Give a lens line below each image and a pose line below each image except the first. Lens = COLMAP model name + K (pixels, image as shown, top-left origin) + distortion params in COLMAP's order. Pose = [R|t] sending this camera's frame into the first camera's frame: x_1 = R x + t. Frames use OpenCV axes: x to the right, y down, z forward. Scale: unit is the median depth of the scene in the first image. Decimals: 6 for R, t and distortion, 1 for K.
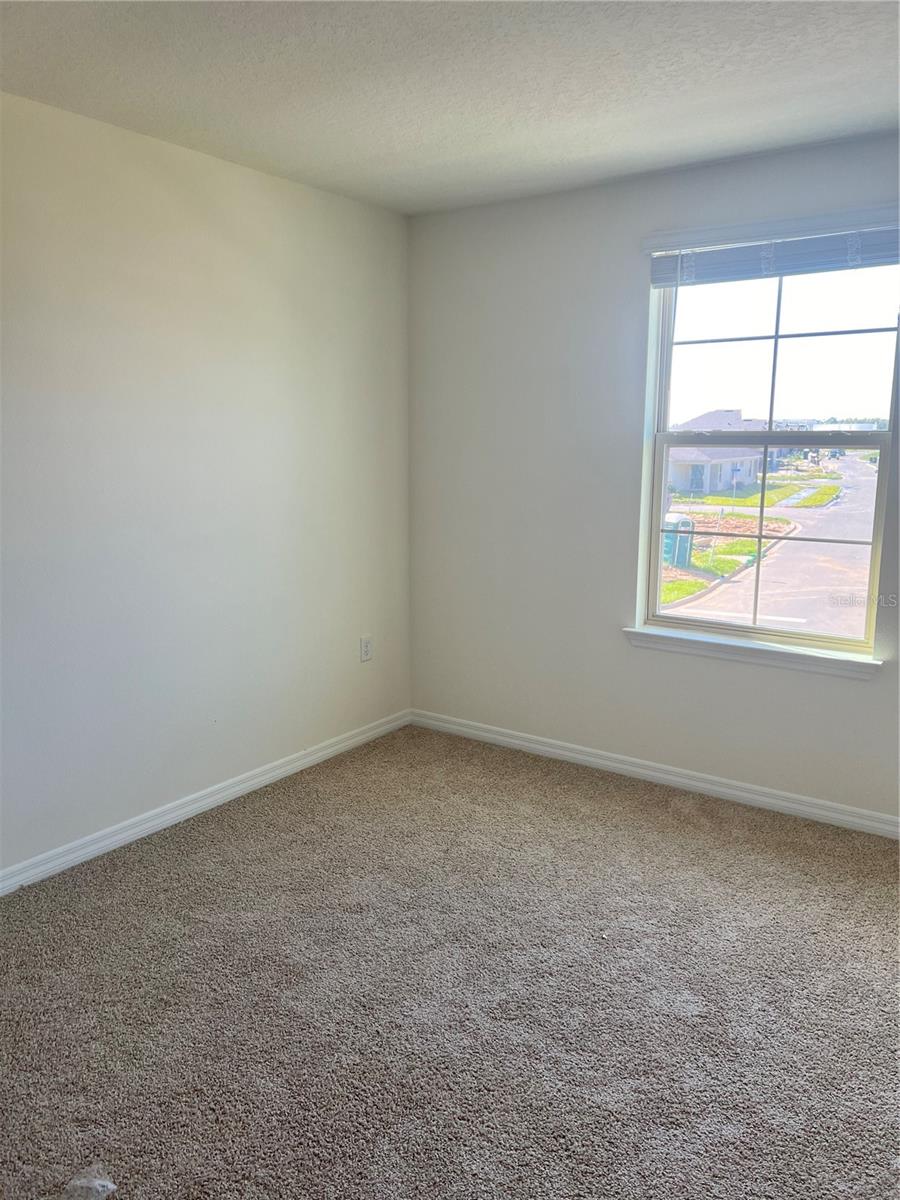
lens RADIAL K [[904.3, 0, 450.0], [0, 904.3, 600.0], [0, 0, 1]] dist [0.106192, 0.000297]
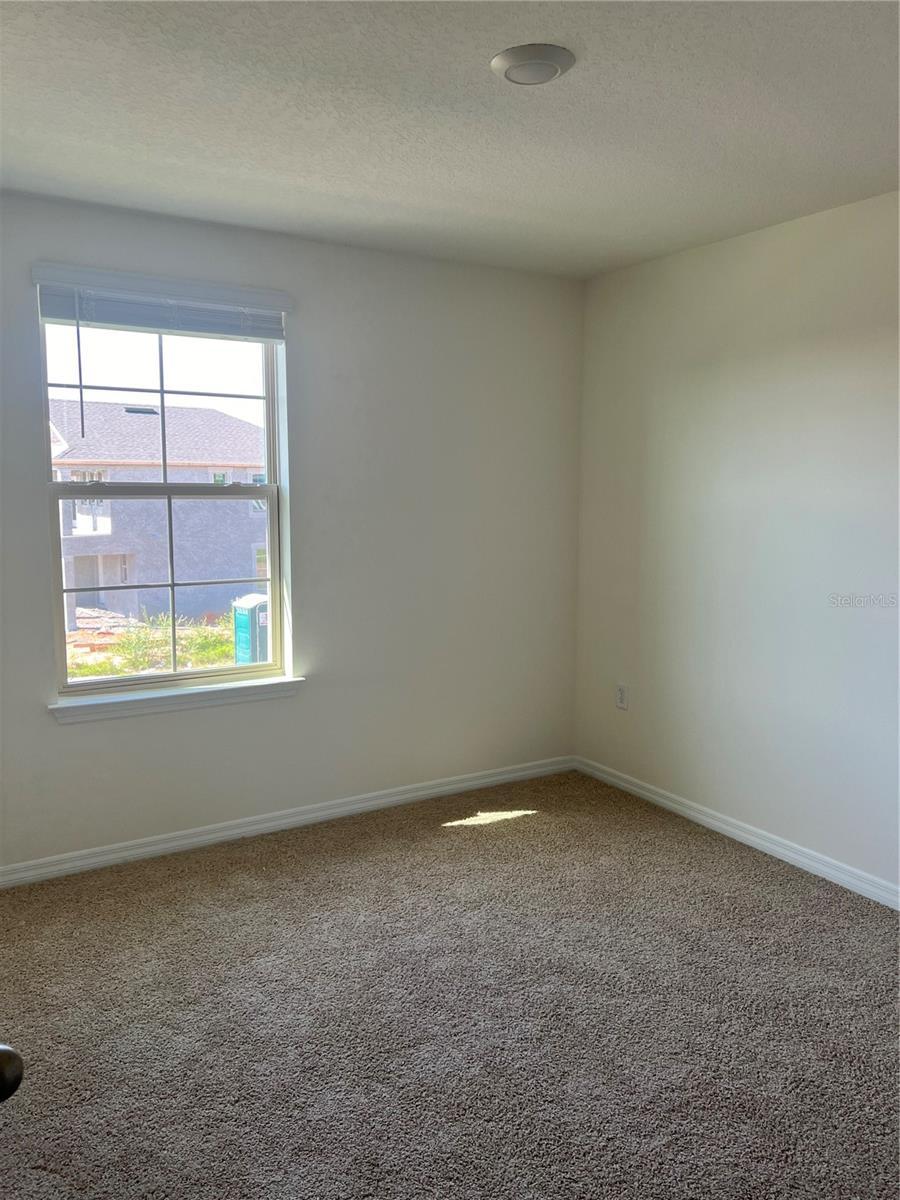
lens RADIAL K [[904.3, 0, 450.0], [0, 904.3, 600.0], [0, 0, 1]] dist [0.106192, 0.000297]
pose [[0.406103, -0.115195, 0.906538, -0.457597], [0.157622, 0.985984, 0.054681, -0.059819], [-0.900131, 0.120684, 0.418568, 0.301416]]
